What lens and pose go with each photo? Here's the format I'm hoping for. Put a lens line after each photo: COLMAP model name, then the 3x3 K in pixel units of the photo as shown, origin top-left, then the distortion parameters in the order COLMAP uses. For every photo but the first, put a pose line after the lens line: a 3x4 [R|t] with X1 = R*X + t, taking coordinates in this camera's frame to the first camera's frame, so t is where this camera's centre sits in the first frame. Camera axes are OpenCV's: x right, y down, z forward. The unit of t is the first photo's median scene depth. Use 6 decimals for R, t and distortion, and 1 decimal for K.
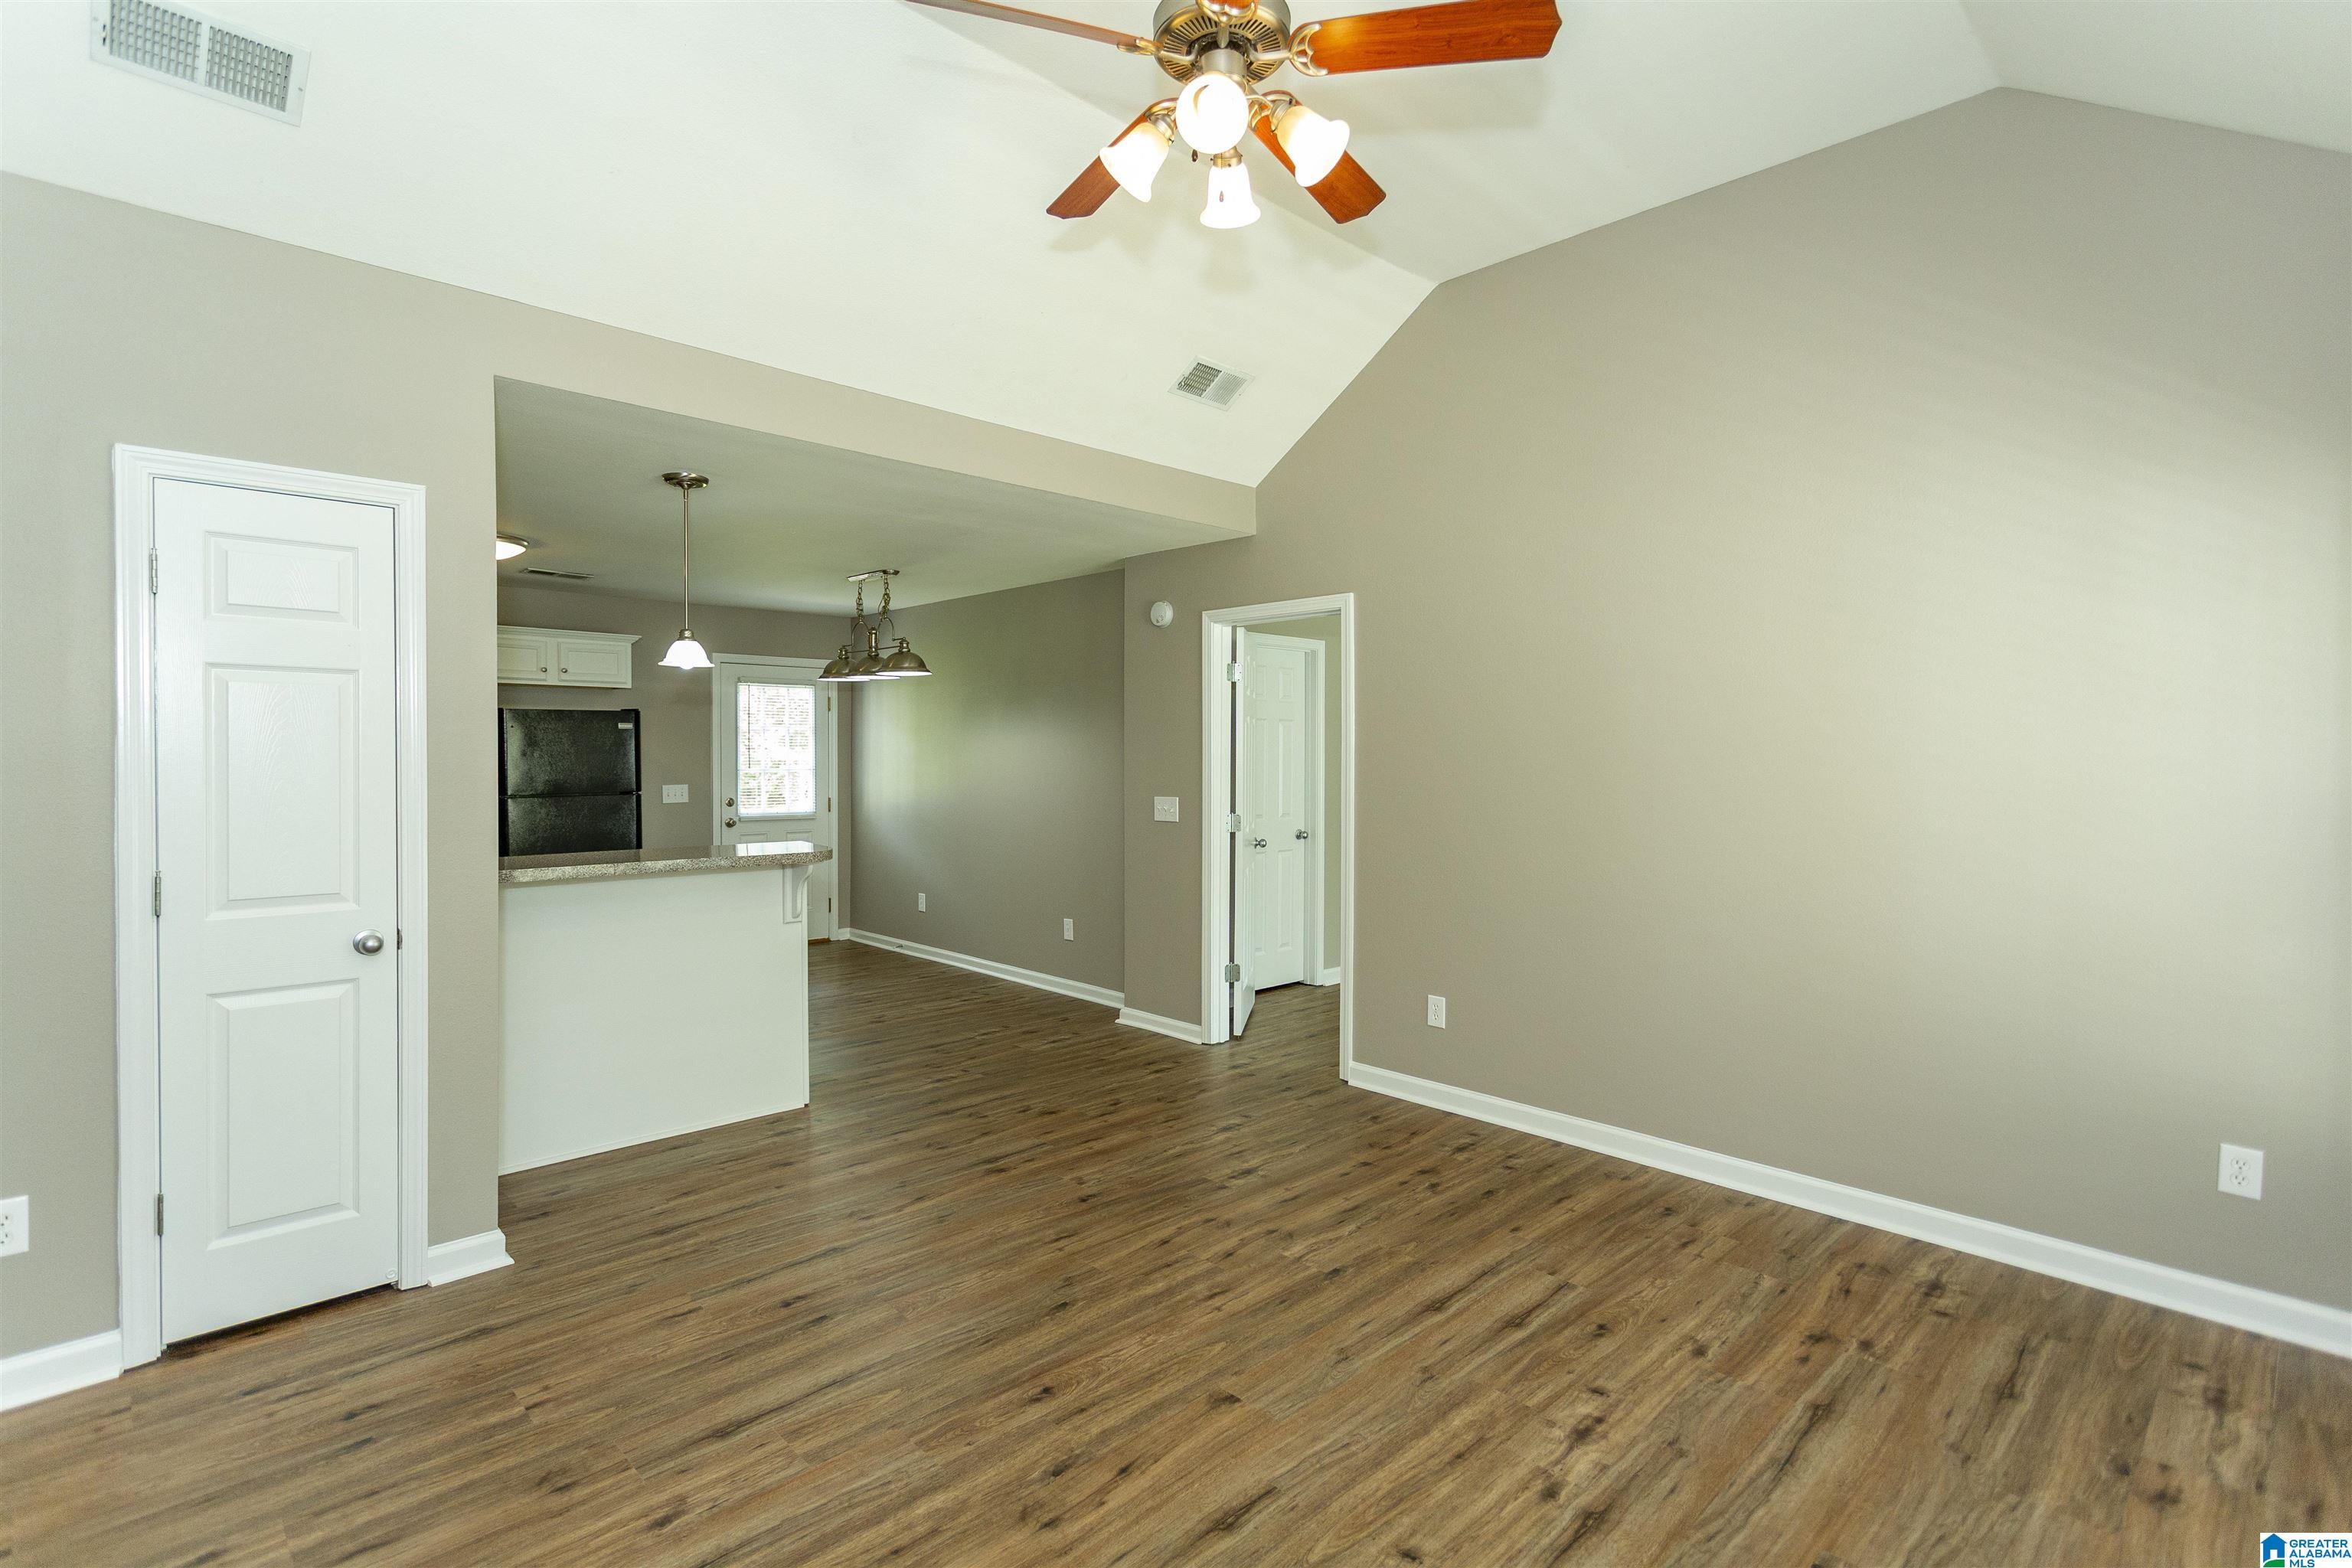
lens RADIAL K [[1113.9, 0, 1145.1], [0, 1113.9, 740.4], [0, 0, 1]] dist [-0.003001, 0.000332]
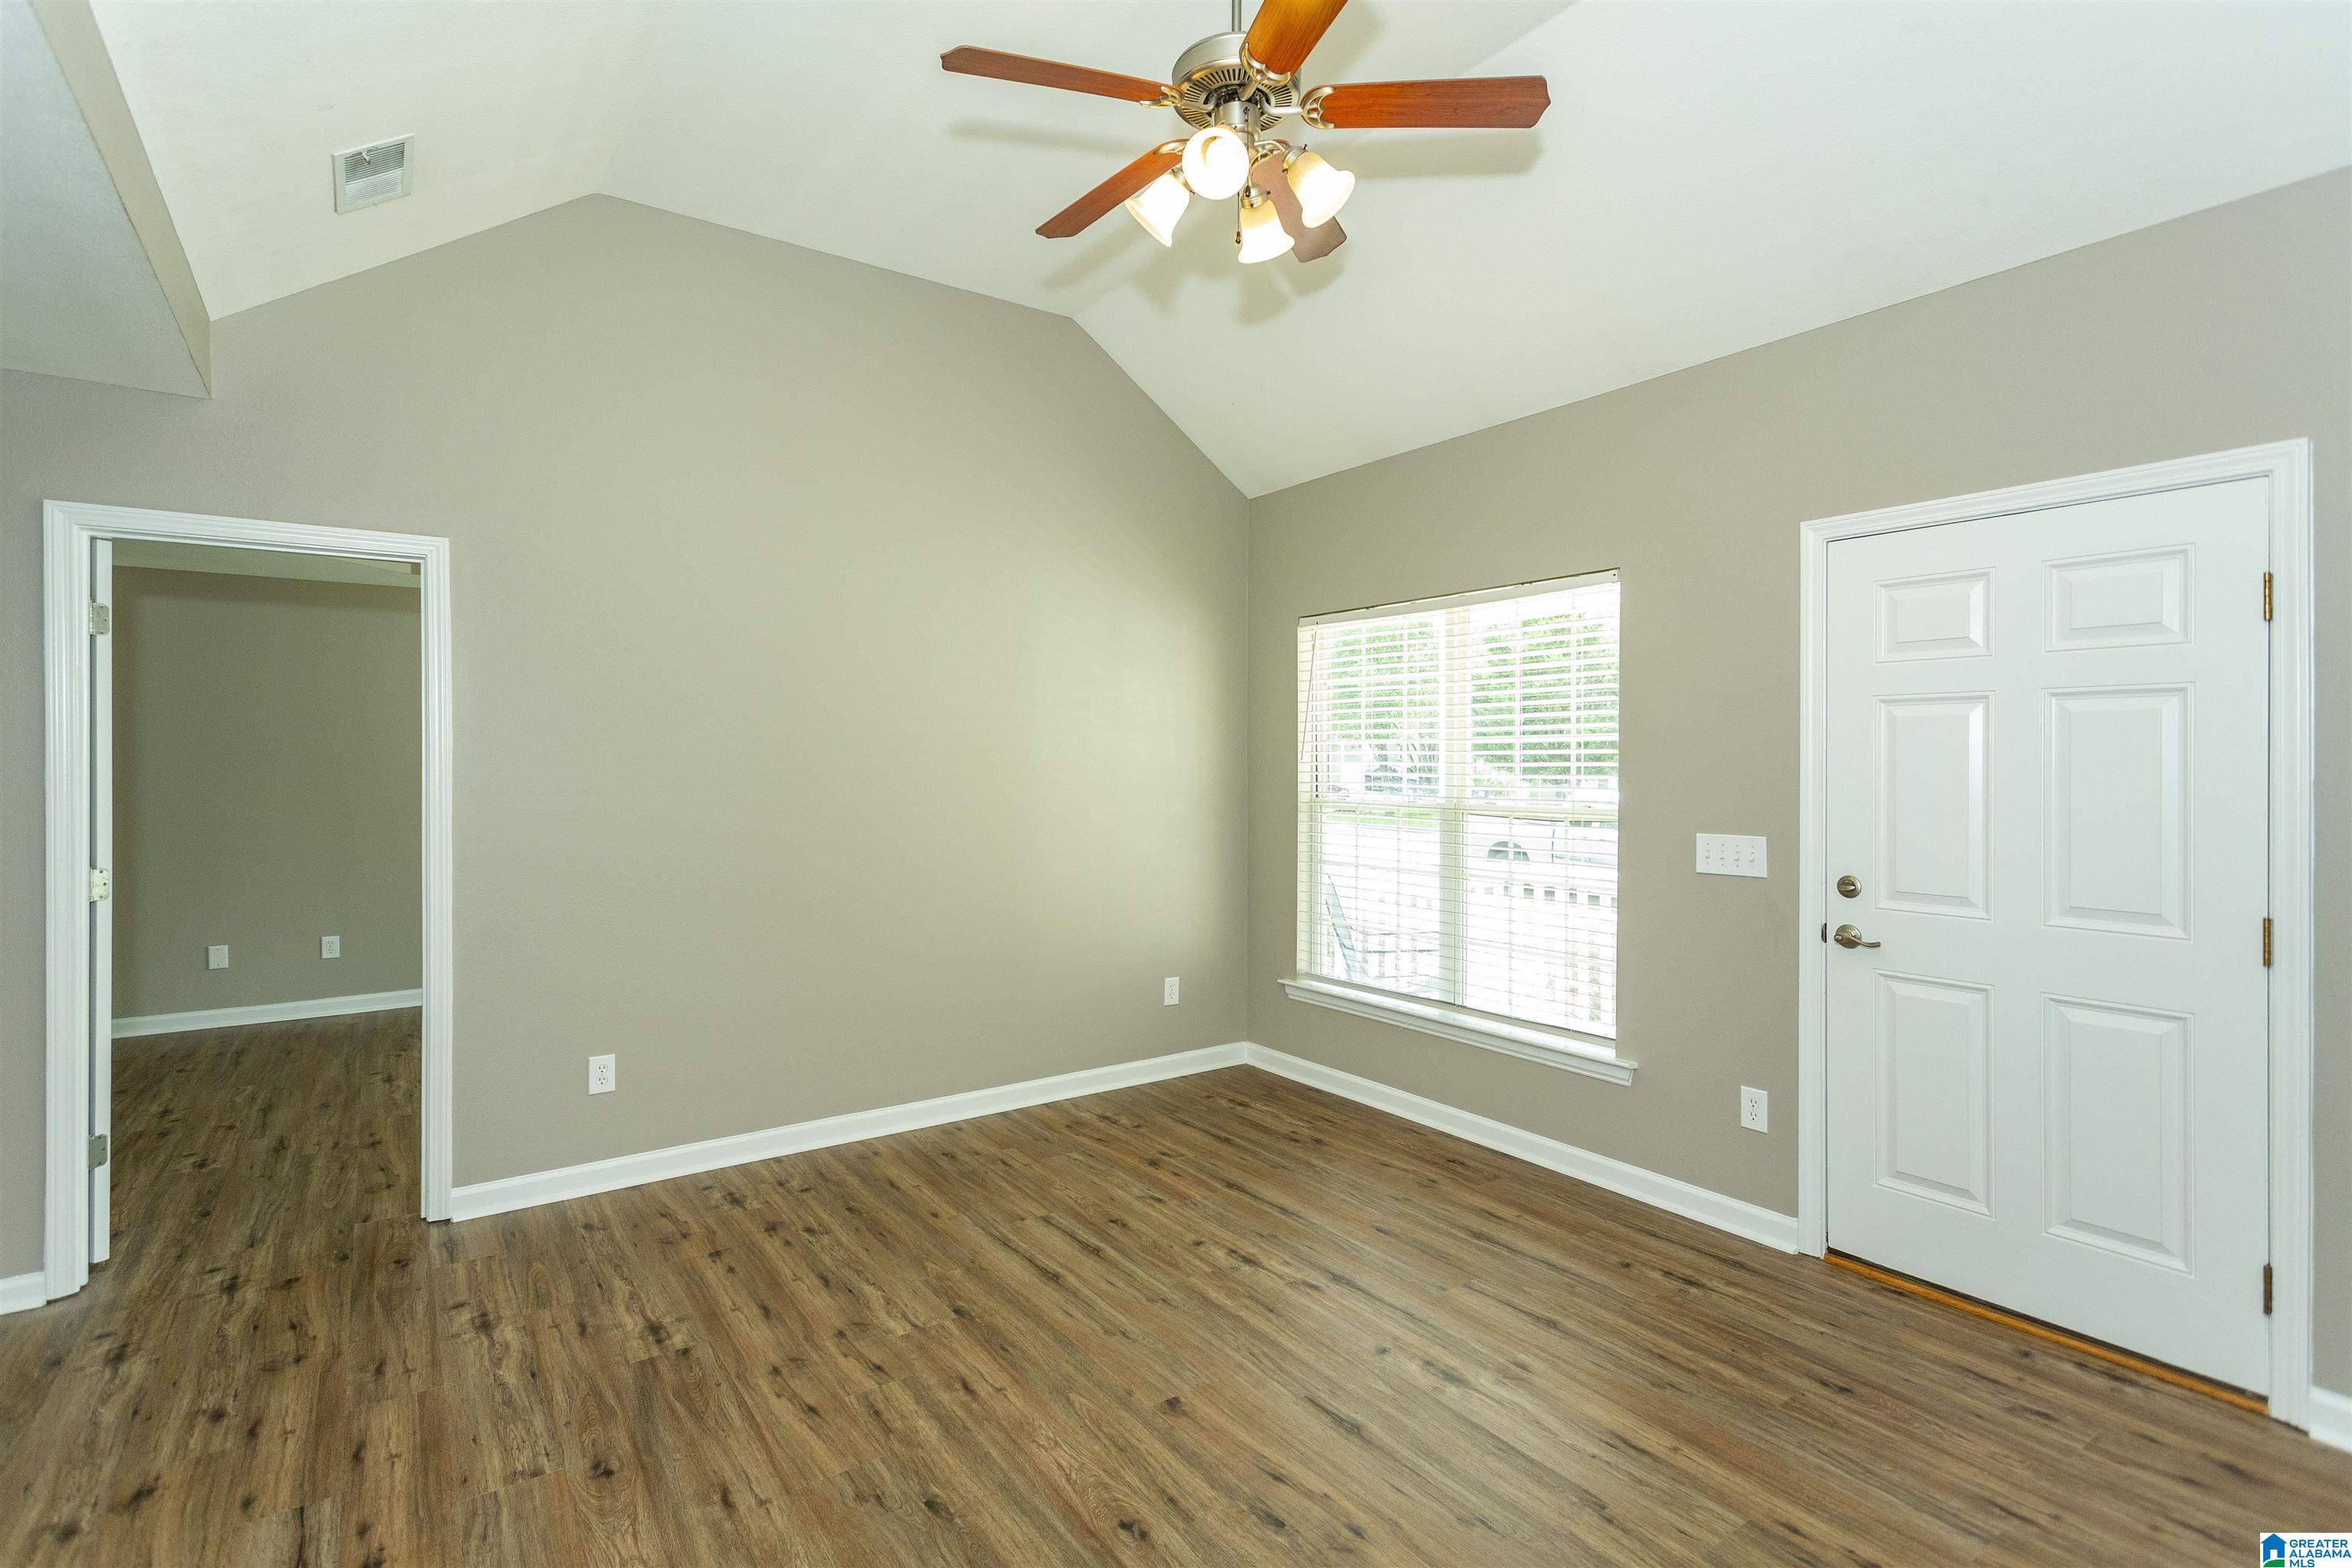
lens RADIAL K [[1113.9, 0, 1193.7], [0, 1113.9, 747.1], [0, 0, 1]] dist [-0.003001, 0.000332]
pose [[0.125001, 0.007562, 0.992128, -0.810006], [-0.008685, 0.999941, -0.006528, 0.005745], [-0.992119, -0.007801, 0.125060, 0.755704]]
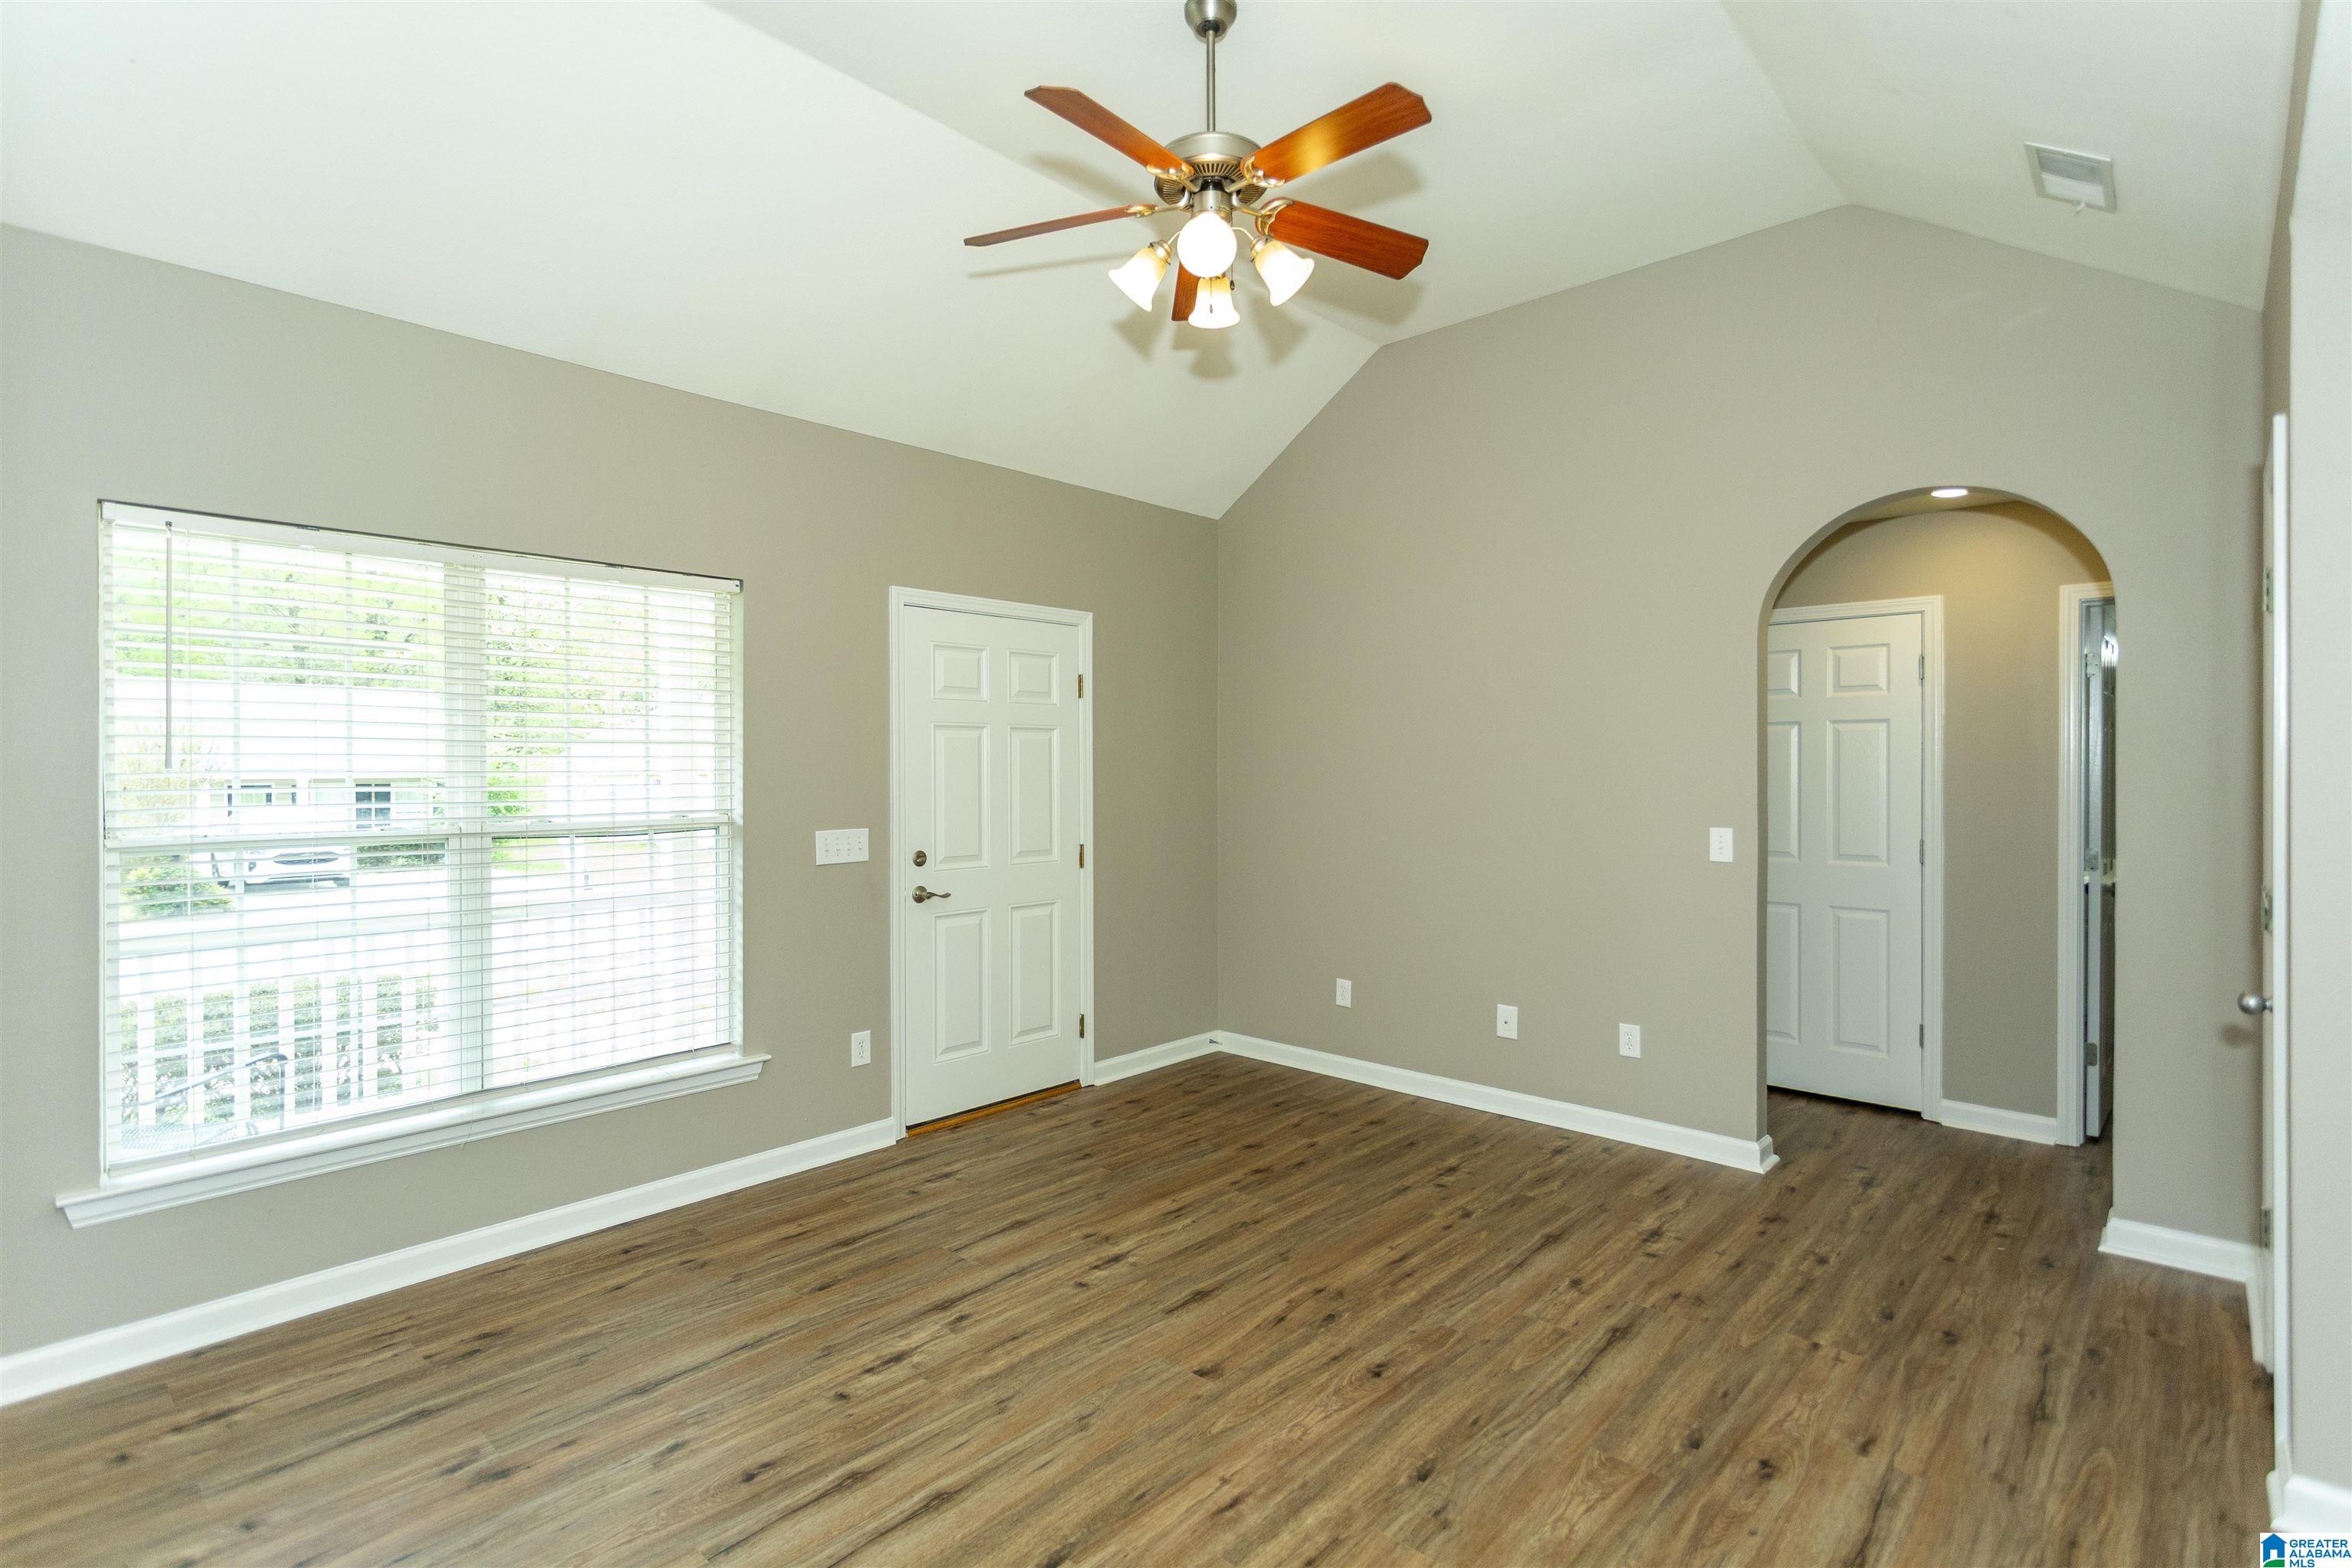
lens RADIAL K [[1113.9, 0, 1133.5], [0, 1113.9, 770.5], [0, 0, 1]] dist [-0.003001, 0.000332]
pose [[-0.998891, -0.001155, -0.047061, 0.169972], [-0.001002, 0.999994, -0.003273, 0.015951], [0.047065, -0.003222, -0.998887, 1.812729]]
